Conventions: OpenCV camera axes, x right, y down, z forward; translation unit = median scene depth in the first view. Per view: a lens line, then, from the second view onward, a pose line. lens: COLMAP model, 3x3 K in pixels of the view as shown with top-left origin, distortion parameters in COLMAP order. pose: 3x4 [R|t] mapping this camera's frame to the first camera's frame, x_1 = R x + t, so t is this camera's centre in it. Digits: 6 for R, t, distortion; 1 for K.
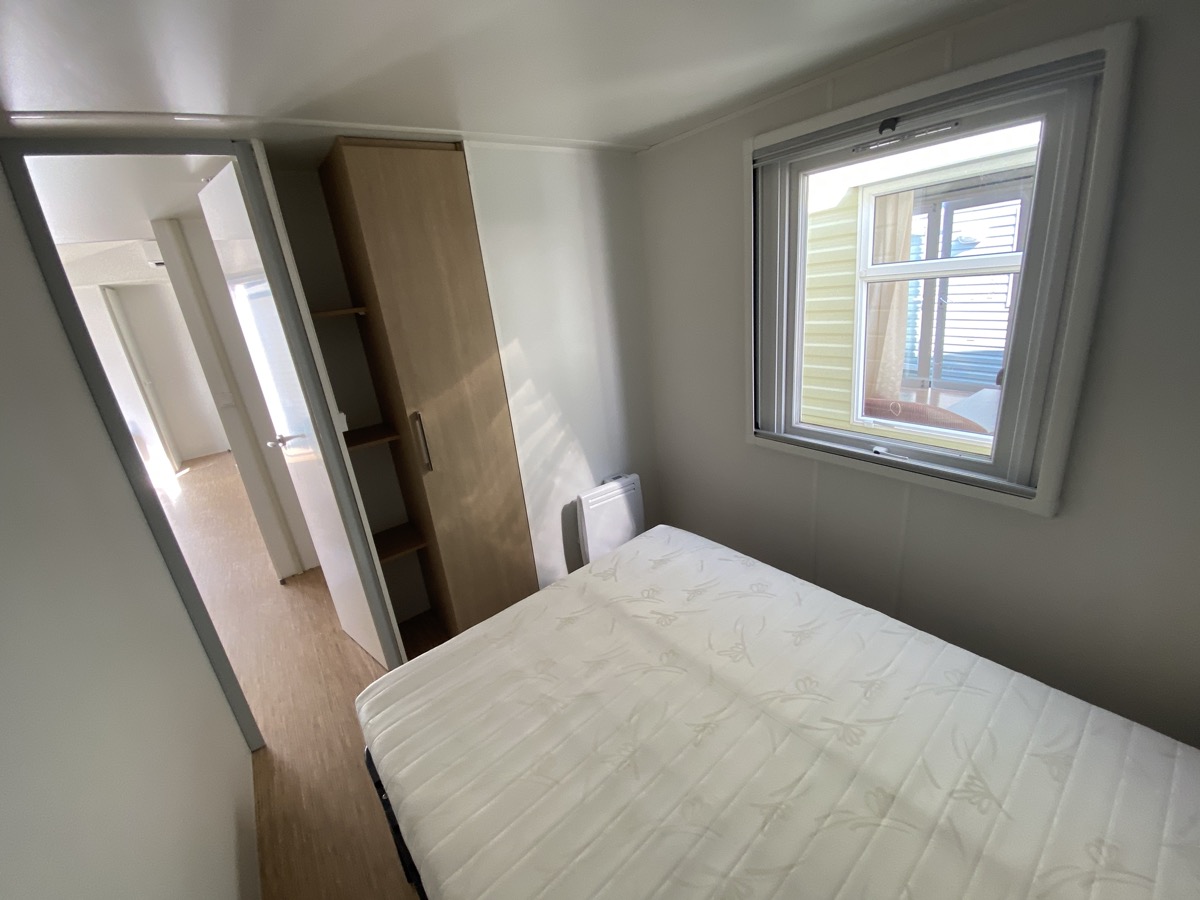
lens RADIAL K [[486.1, 0, 600.0], [0, 486.1, 450.0], [0, 0, 1]] dist [-0.001543, -0.008042]
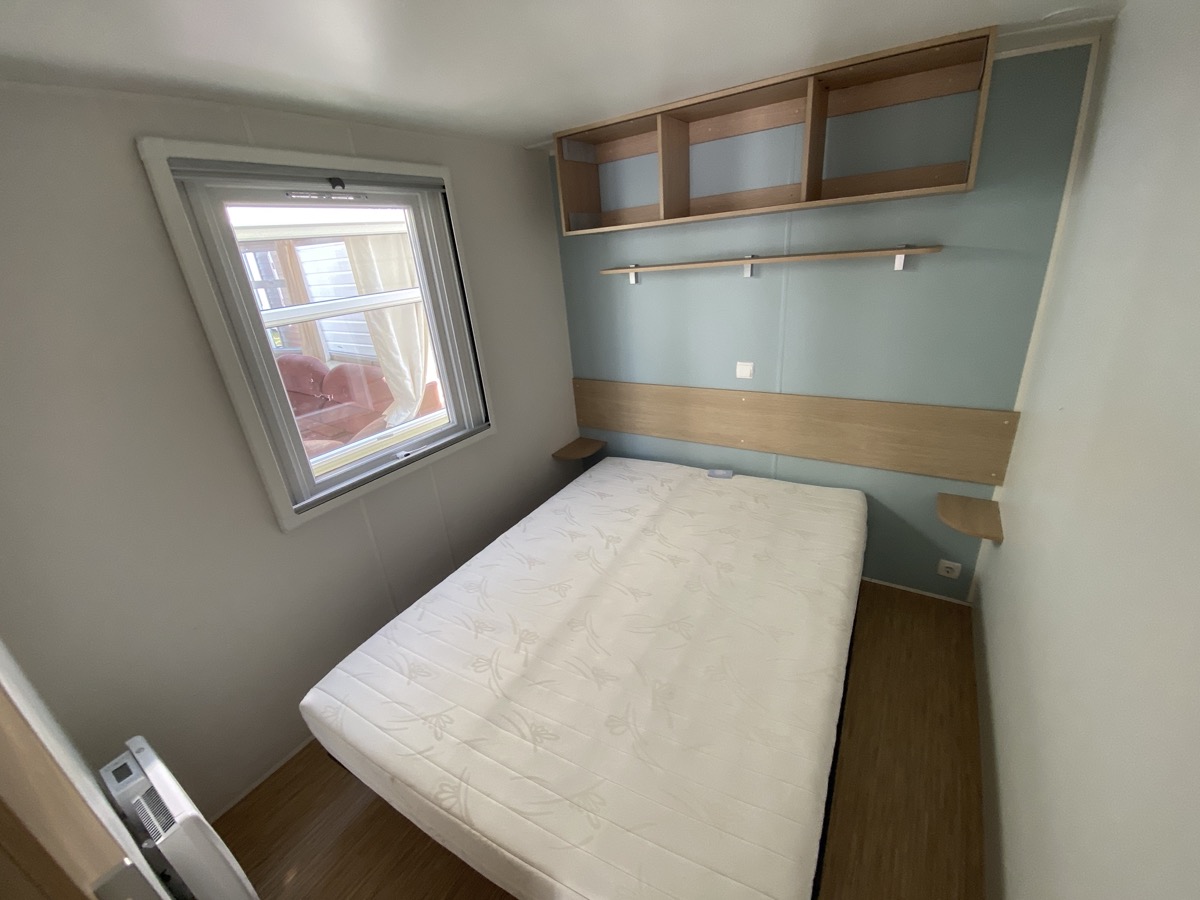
lens RADIAL K [[494.2, 0, 600.0], [0, 494.2, 450.0], [0, 0, 1]] dist [-0.000655, -0.000672]
pose [[-0.362533, -0.217588, 0.906215, -0.719725], [0.429300, 0.824070, 0.369607, -0.256417], [-0.827207, 0.523033, -0.205343, 0.883210]]
